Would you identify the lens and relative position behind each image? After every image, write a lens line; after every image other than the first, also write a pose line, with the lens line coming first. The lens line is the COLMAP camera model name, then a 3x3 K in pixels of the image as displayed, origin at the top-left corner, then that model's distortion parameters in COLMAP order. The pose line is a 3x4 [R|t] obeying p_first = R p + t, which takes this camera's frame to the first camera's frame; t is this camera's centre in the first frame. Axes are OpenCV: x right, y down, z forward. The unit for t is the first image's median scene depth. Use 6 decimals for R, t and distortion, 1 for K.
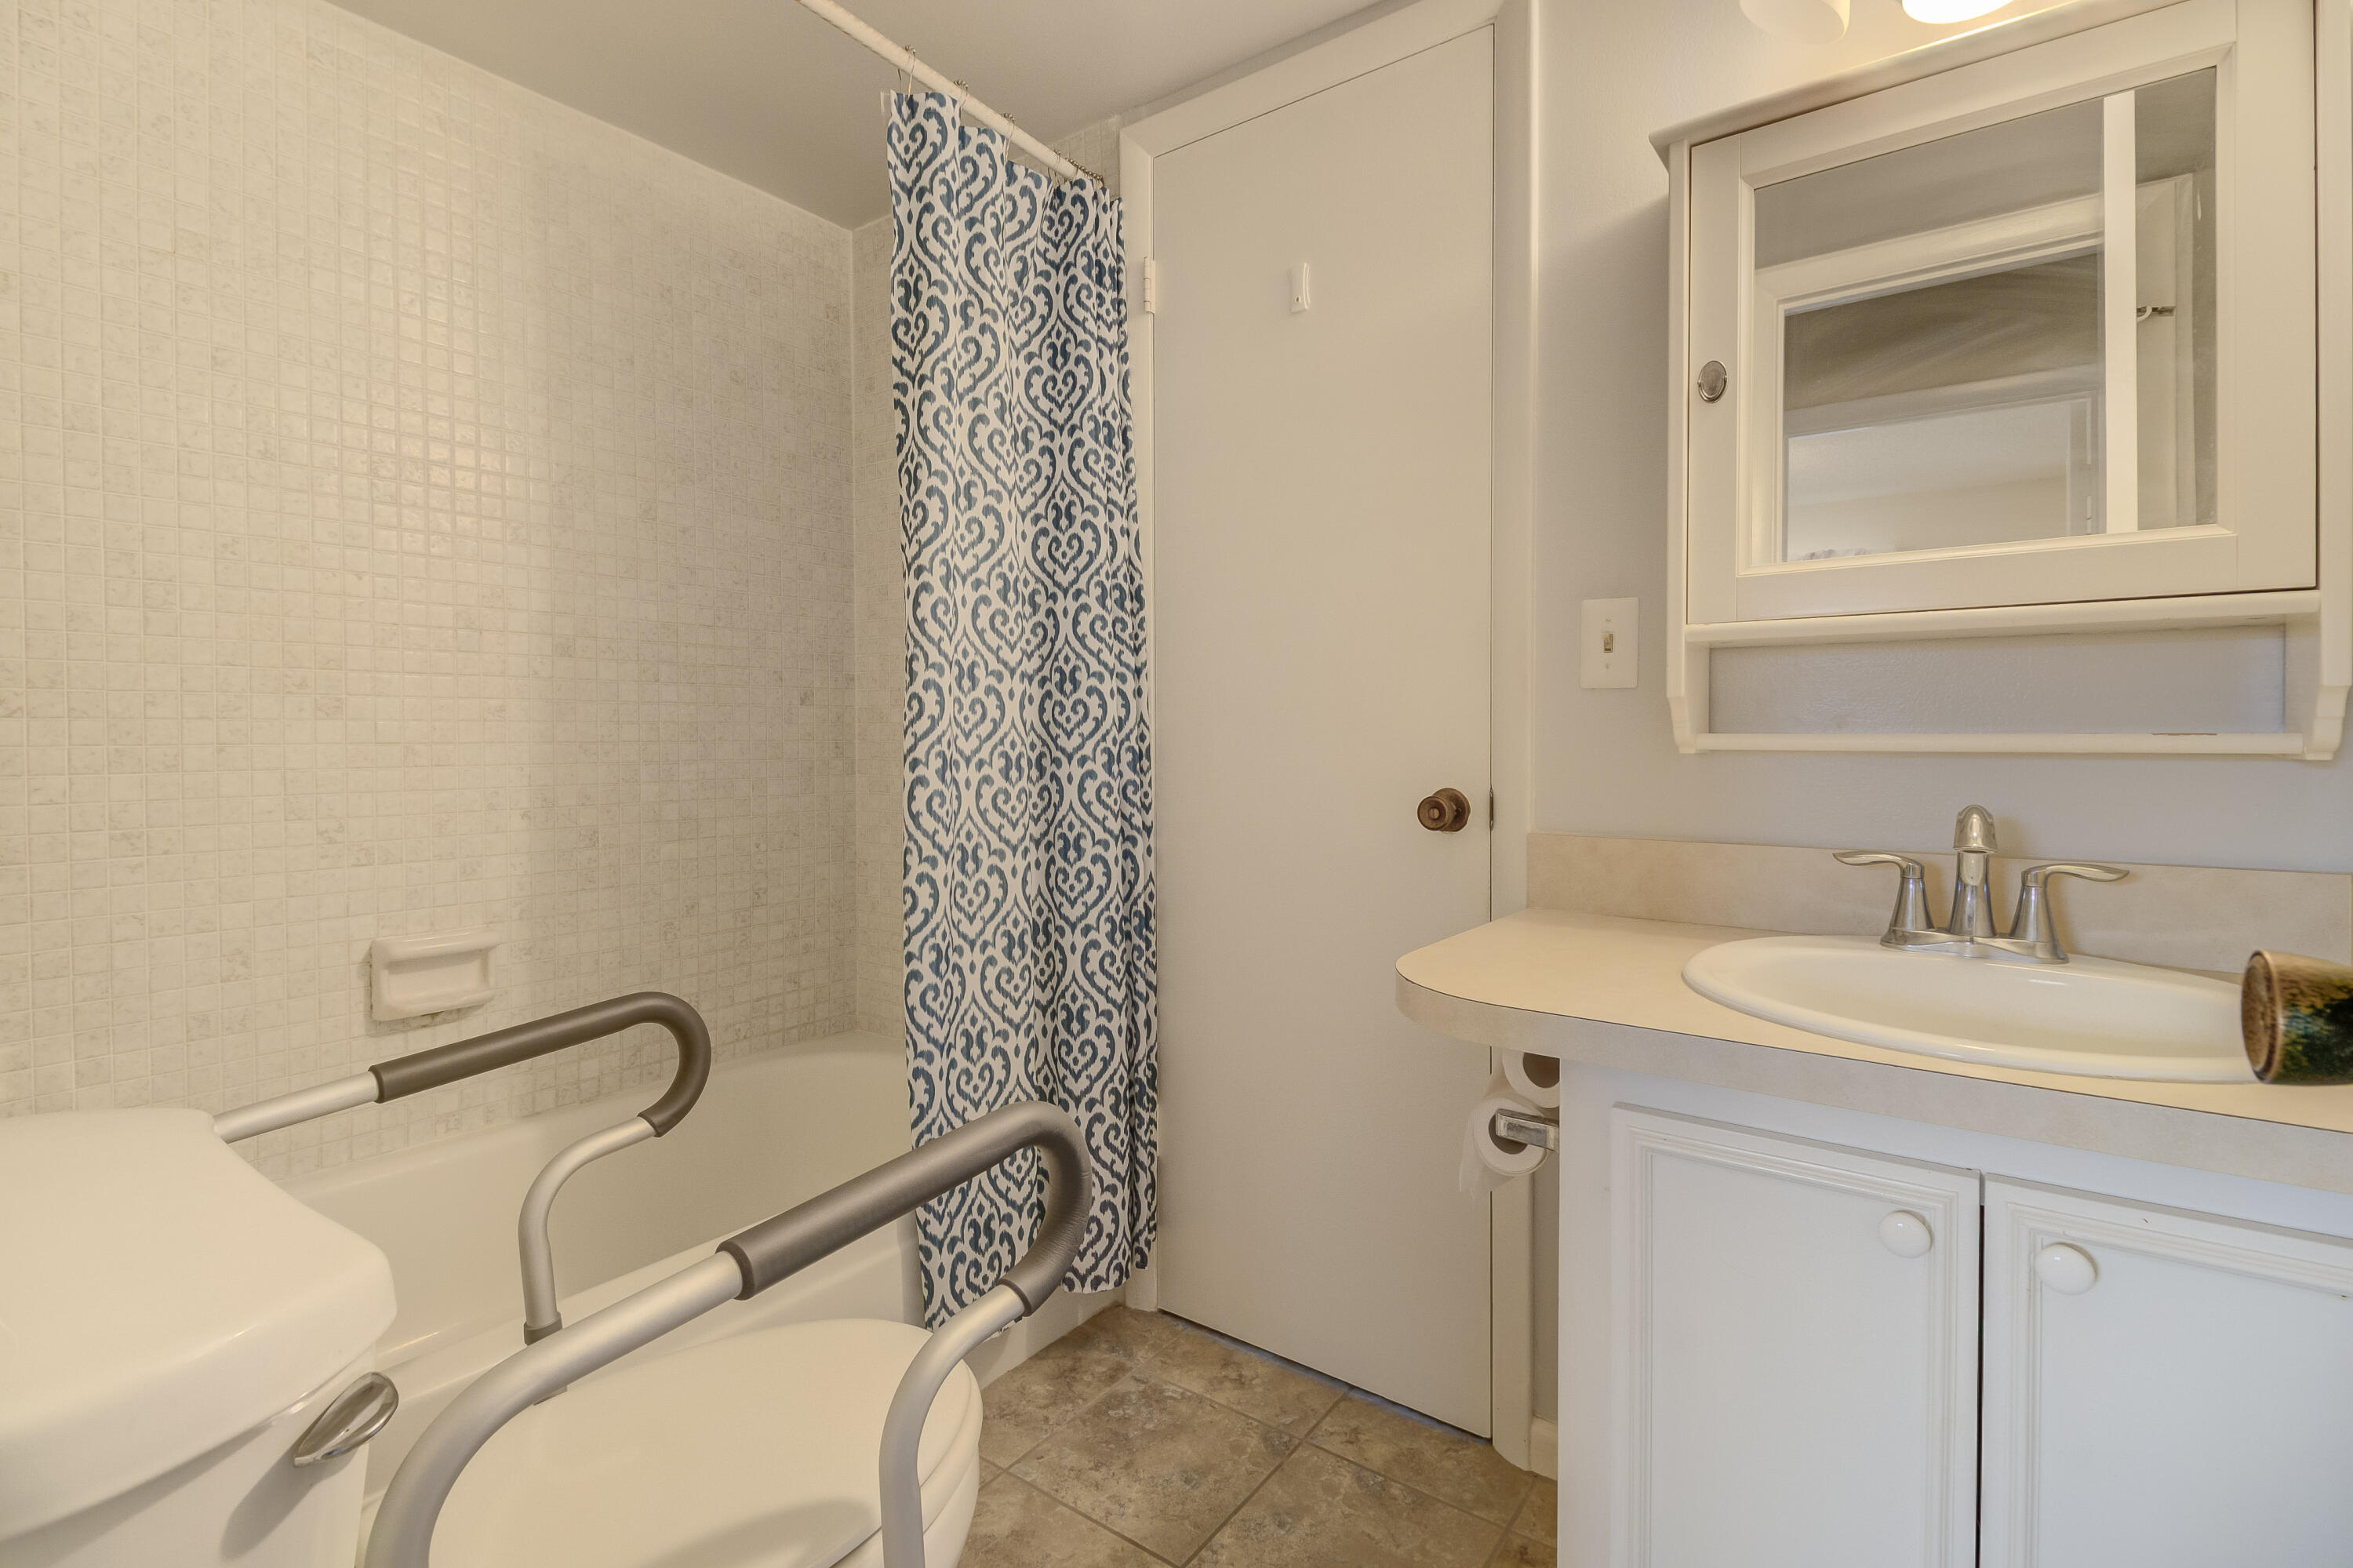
lens RADIAL K [[1113.2, 0, 1173.5], [0, 1113.2, 768.8], [0, 0, 1]] dist [0.019809, -0.016154]
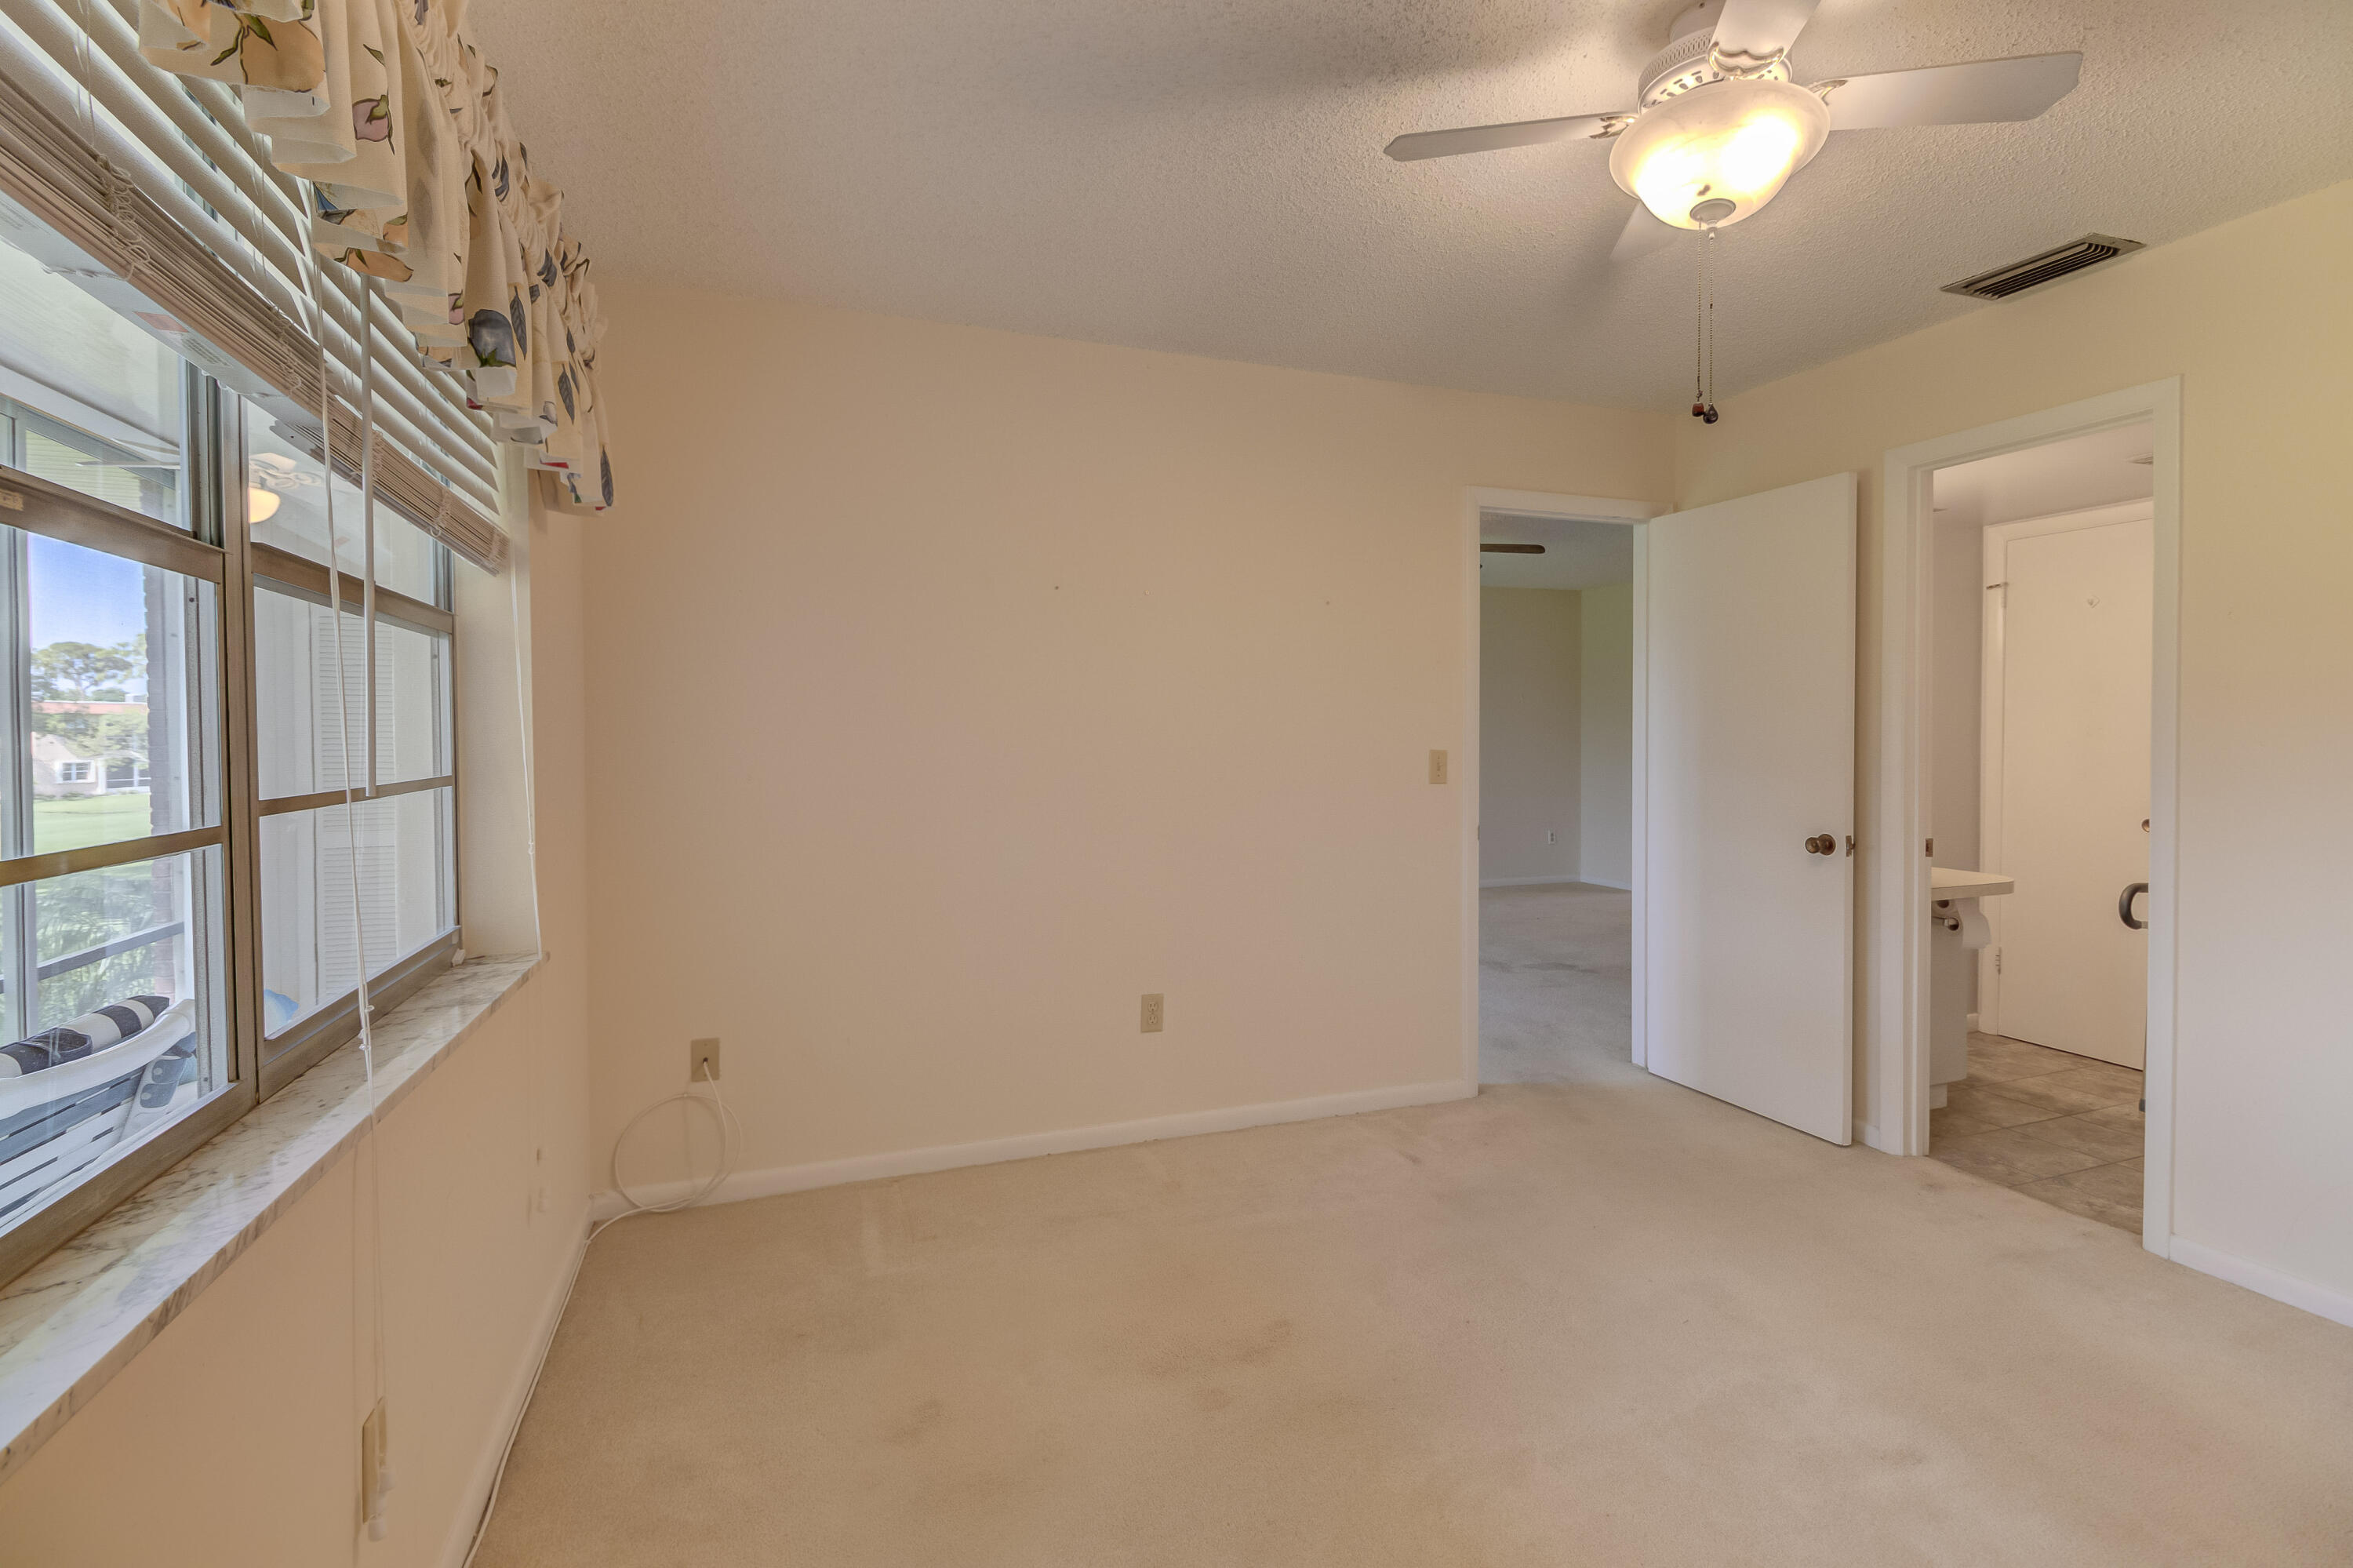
lens RADIAL K [[1113.2, 0, 1173.5], [0, 1113.2, 768.8], [0, 0, 1]] dist [0.019809, -0.016154]
pose [[-0.840300, -0.013489, 0.541954, 0.348774], [0.000661, 0.999664, 0.025907, -0.156786], [-0.542122, 0.022128, -0.840009, 3.488462]]
